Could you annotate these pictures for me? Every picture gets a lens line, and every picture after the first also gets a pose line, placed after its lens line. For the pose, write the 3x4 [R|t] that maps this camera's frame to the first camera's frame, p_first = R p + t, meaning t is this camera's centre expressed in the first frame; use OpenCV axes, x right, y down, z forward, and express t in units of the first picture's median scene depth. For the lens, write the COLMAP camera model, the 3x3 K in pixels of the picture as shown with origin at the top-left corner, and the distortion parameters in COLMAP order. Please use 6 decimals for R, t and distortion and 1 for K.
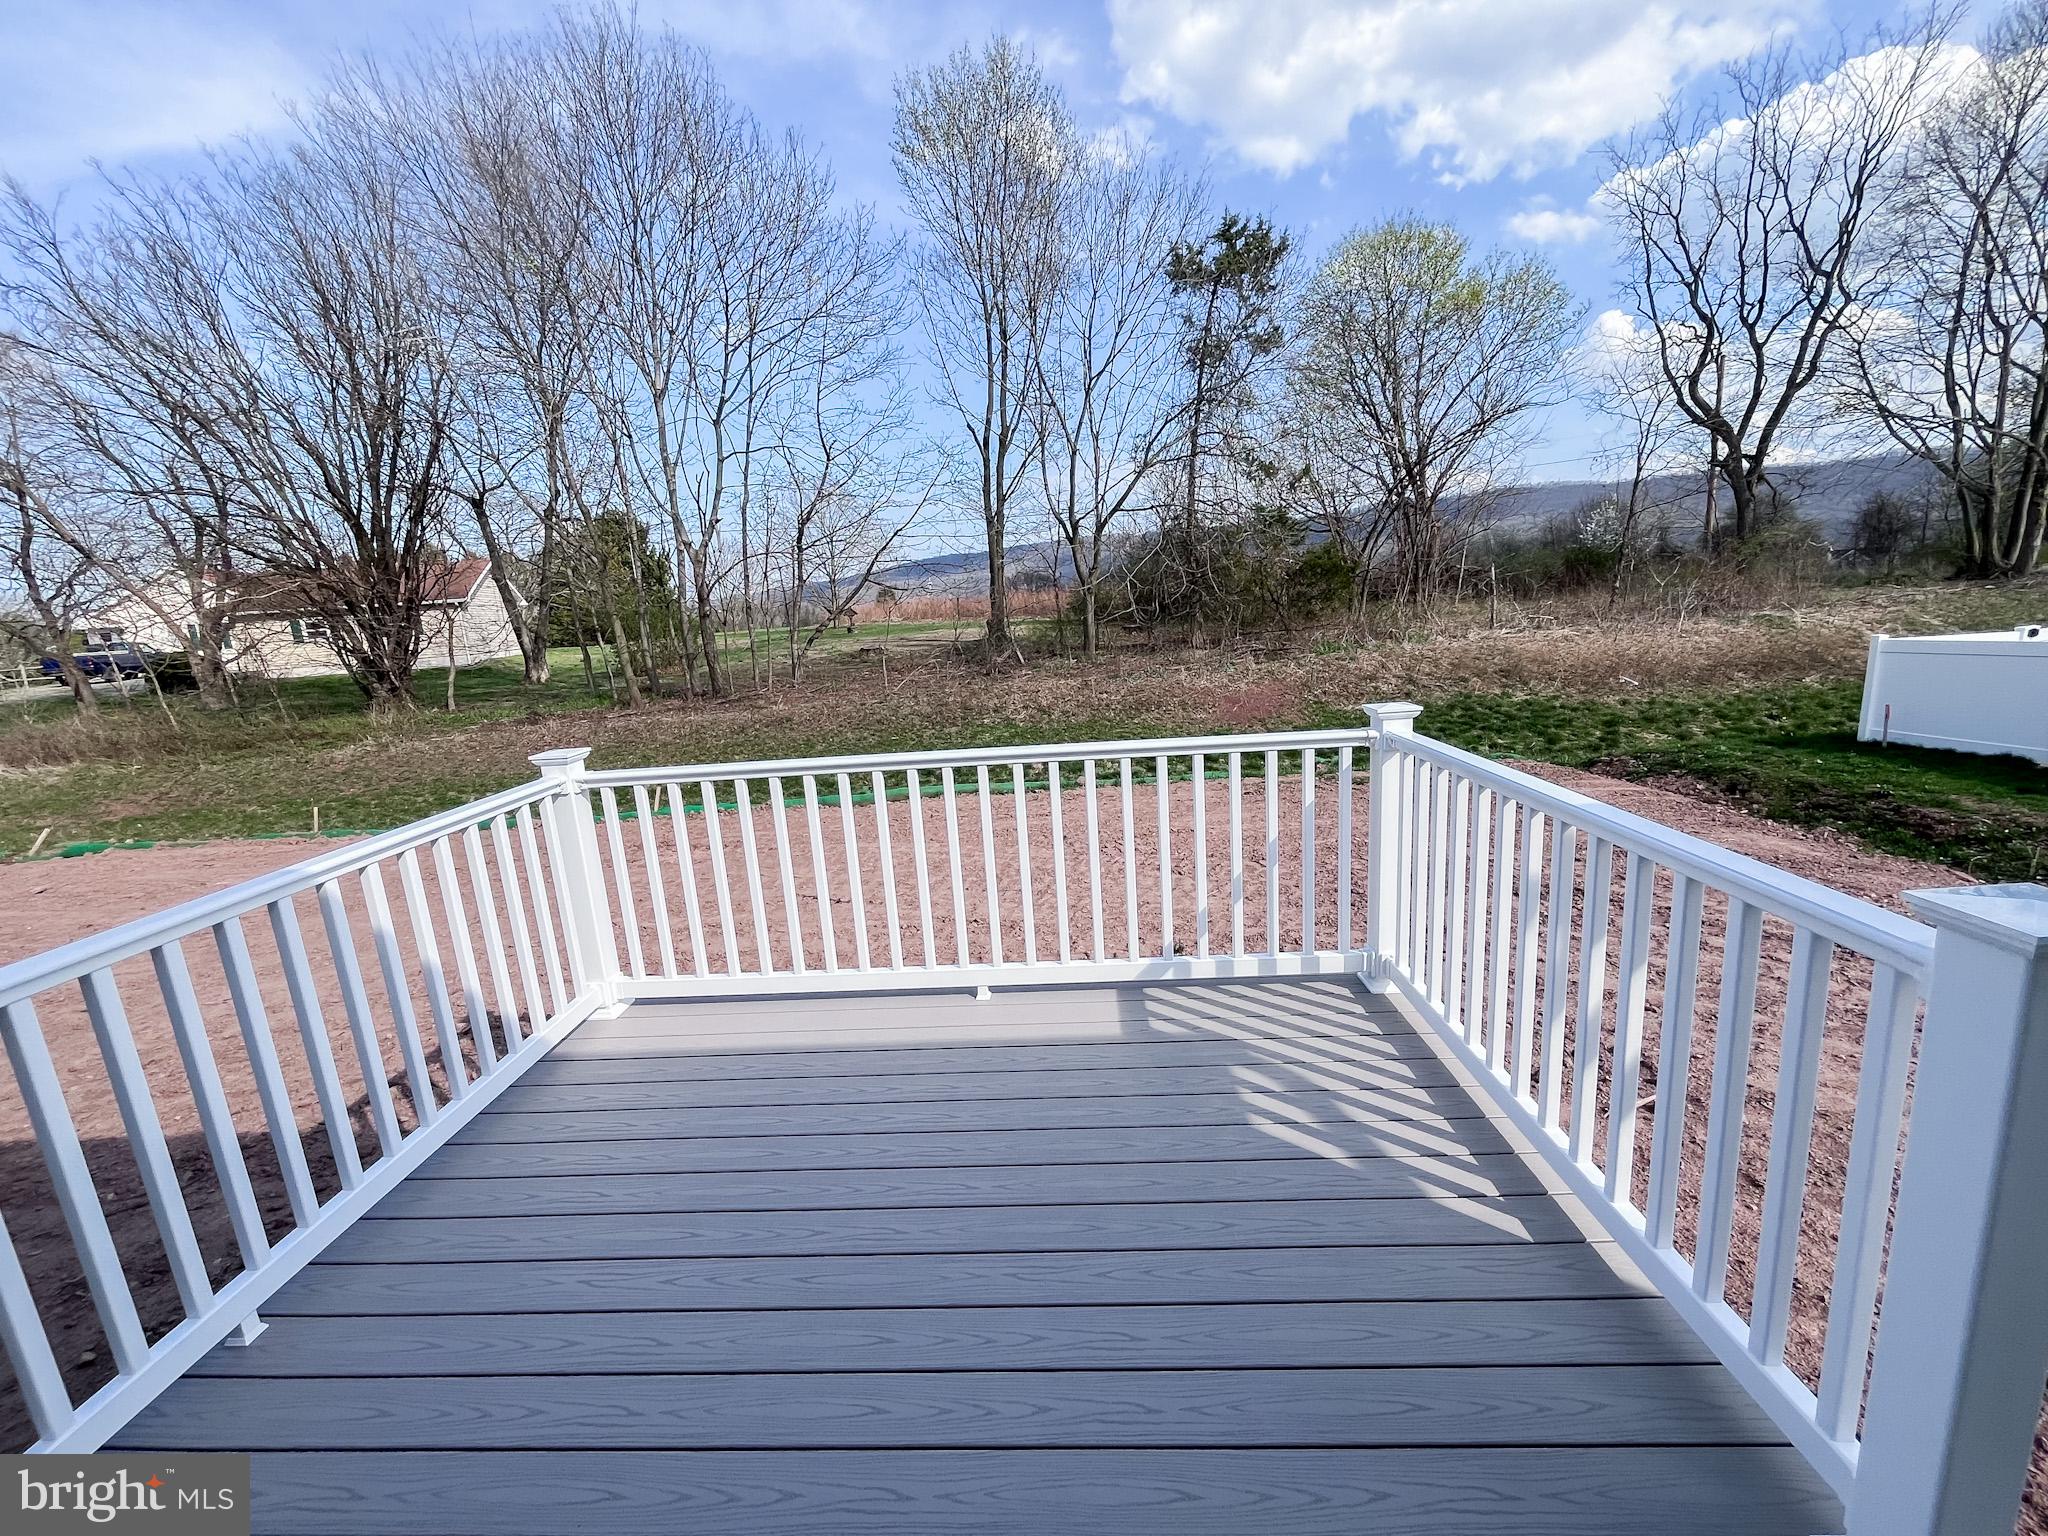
lens RADIAL K [[823.6, 0, 1024.0], [0, 823.6, 768.0], [0, 0, 1]] dist [-0.001318, -0.000050]
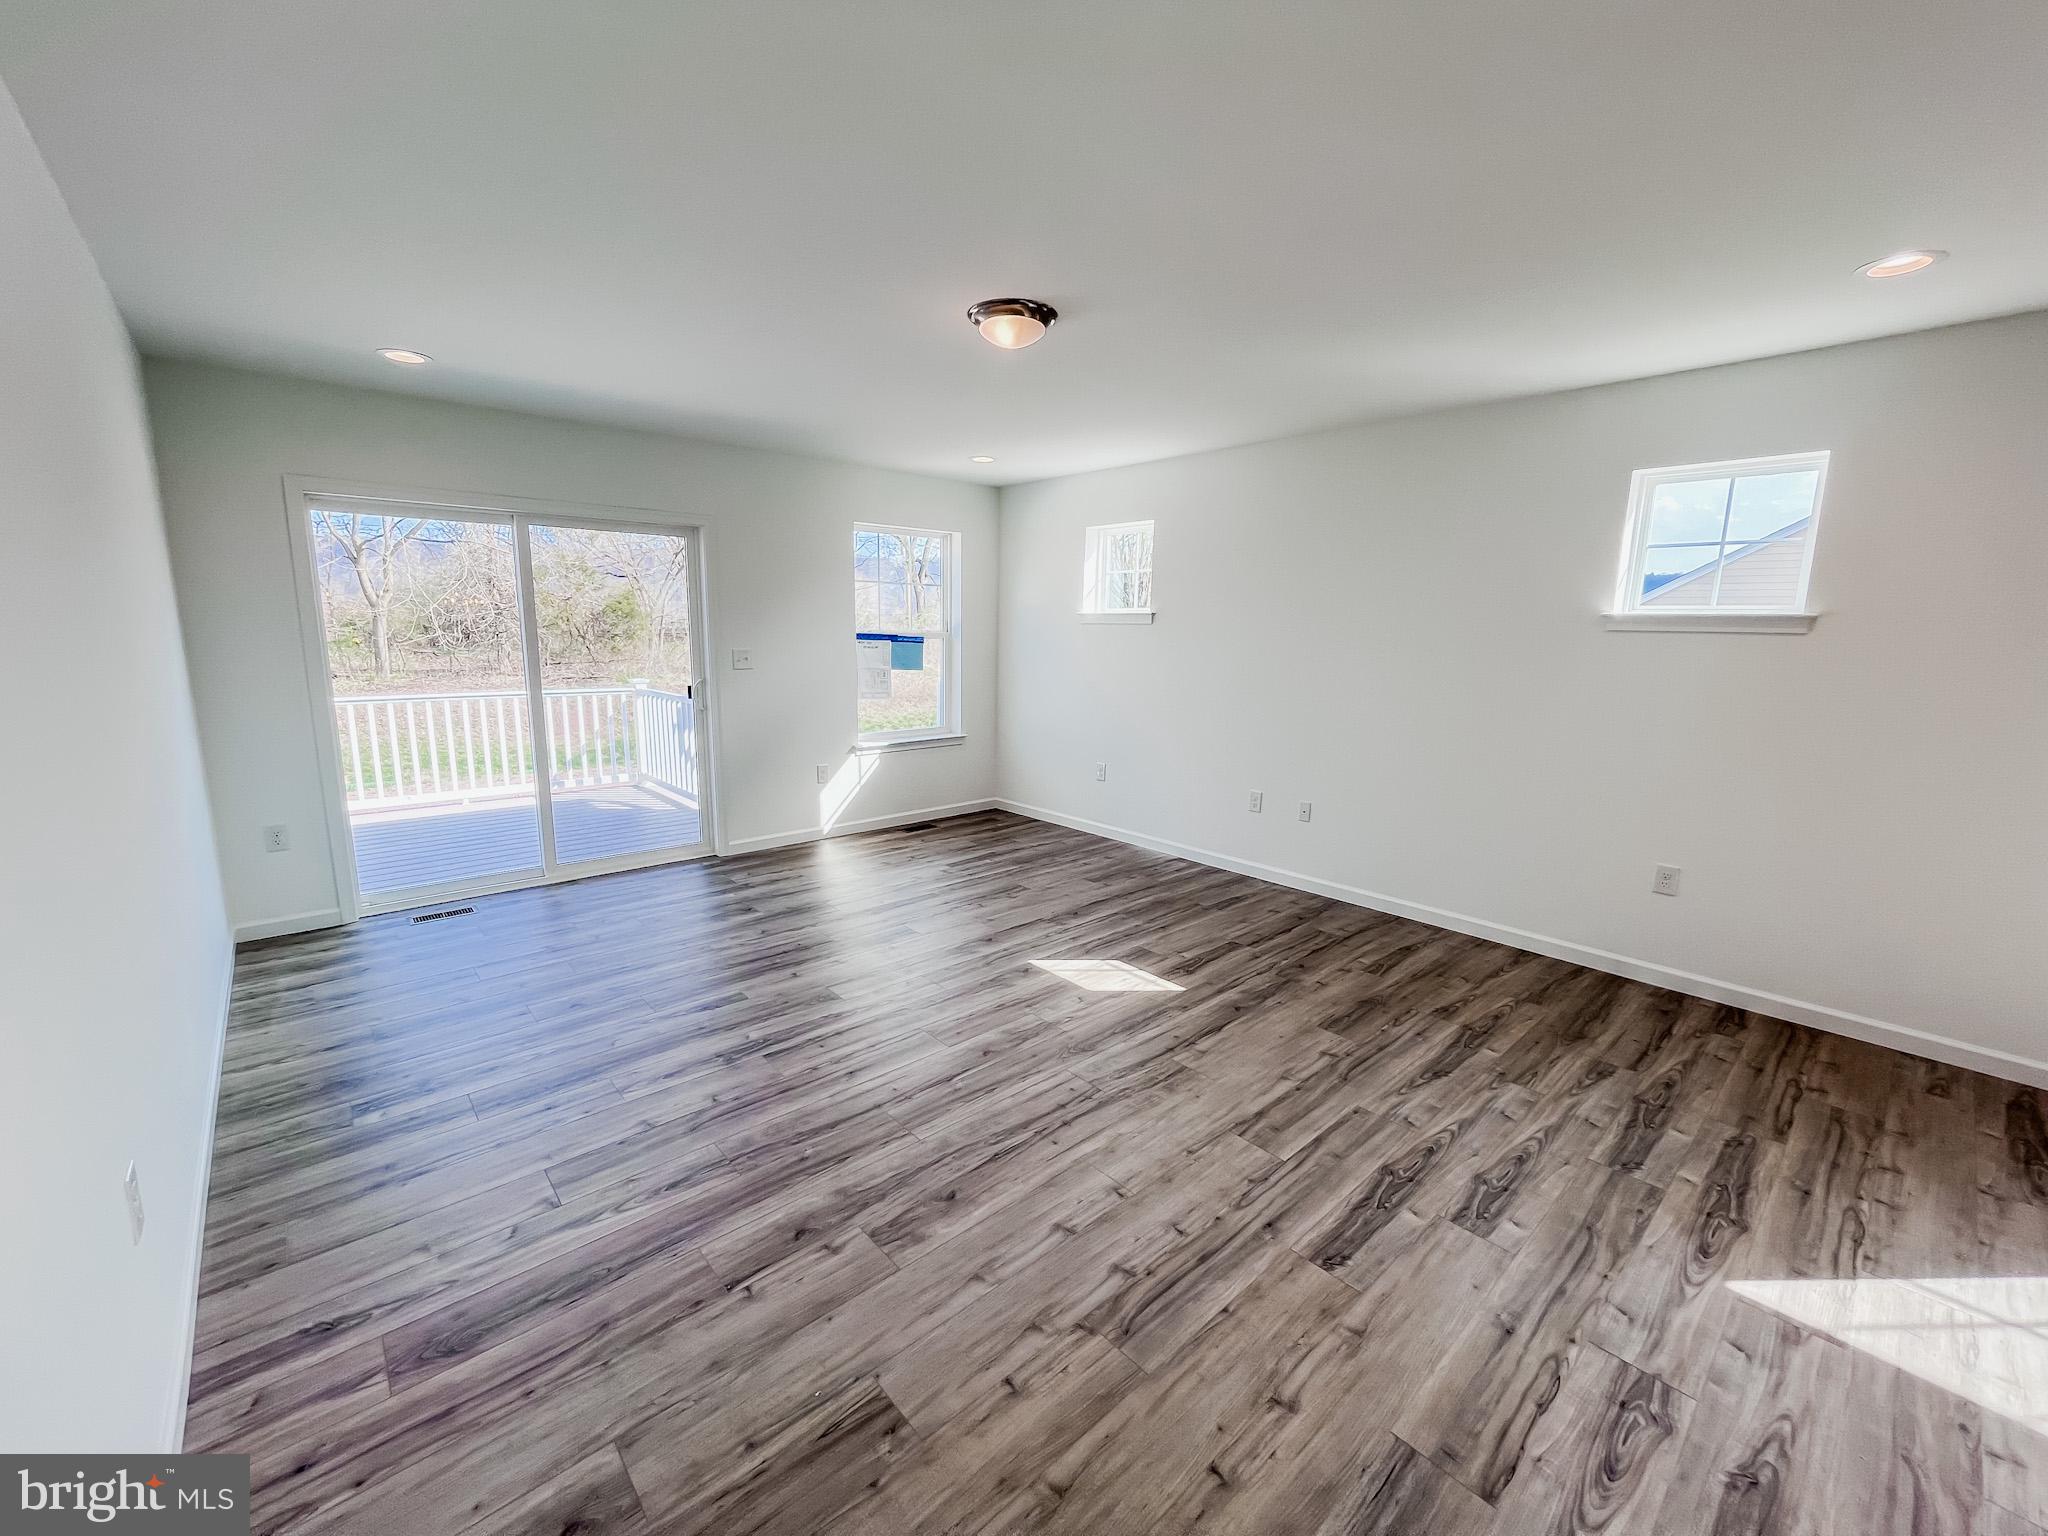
lens RADIAL K [[823.6, 0, 1024.0], [0, 823.6, 768.0], [0, 0, 1]] dist [-0.001318, -0.000050]
pose [[0.707111, -0.042505, 0.705823, -0.087714], [0.076009, 0.996977, -0.016109, 0.051900], [-0.703005, 0.065040, 0.708205, -0.267717]]
